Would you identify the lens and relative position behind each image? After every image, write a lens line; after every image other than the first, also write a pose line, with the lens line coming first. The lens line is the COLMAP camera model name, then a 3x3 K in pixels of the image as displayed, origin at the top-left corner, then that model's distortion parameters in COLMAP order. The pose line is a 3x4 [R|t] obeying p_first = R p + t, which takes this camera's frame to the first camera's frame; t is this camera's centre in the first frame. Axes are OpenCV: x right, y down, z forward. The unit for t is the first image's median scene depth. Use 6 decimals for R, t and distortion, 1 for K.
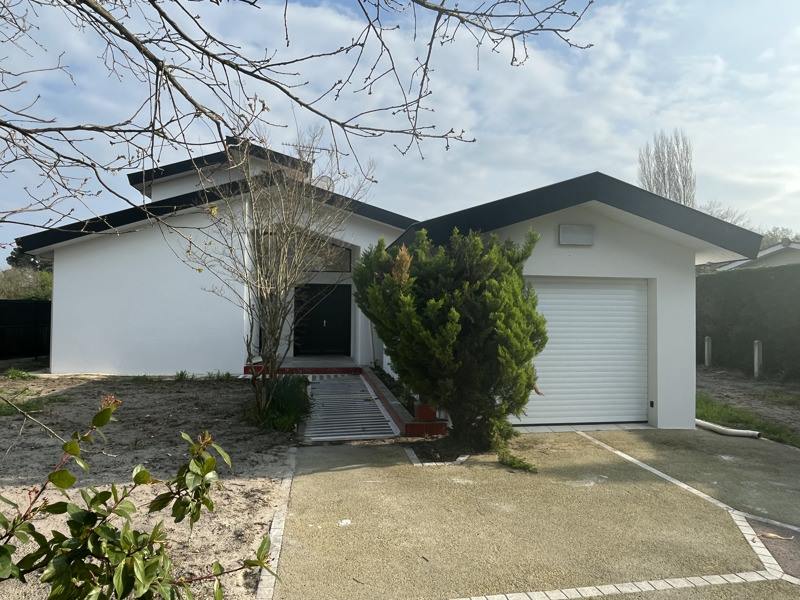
lens RADIAL K [[498.5, 0, 399.7], [0, 498.5, 303.1], [0, 0, 1]] dist [-0.005939, 0.001525]
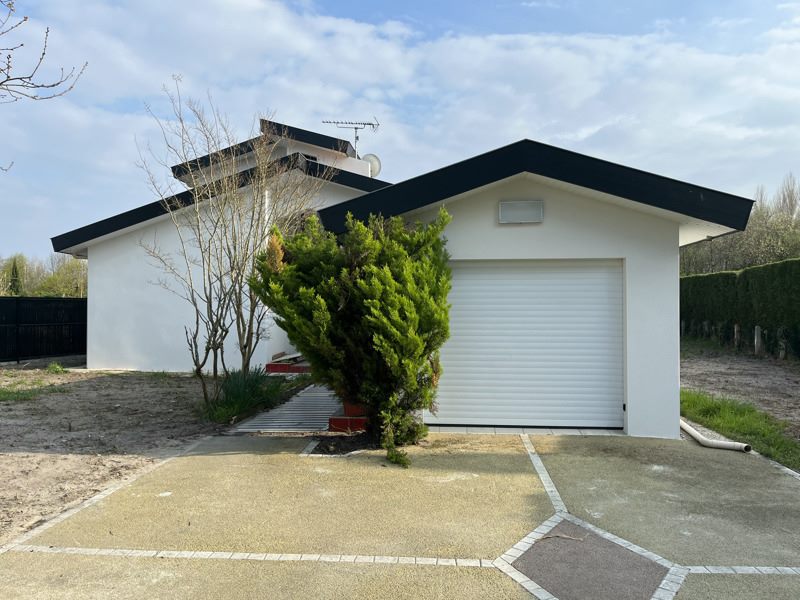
lens RADIAL K [[599.0, 0, 403.7], [0, 599.0, 297.0], [0, 0, 1]] dist [0.028123, -0.043246]
pose [[0.971837, -0.014662, -0.235198, 0.502652], [0.014512, 0.999892, -0.002367, 0.016689], [0.235207, -0.001113, 0.971945, -0.104369]]
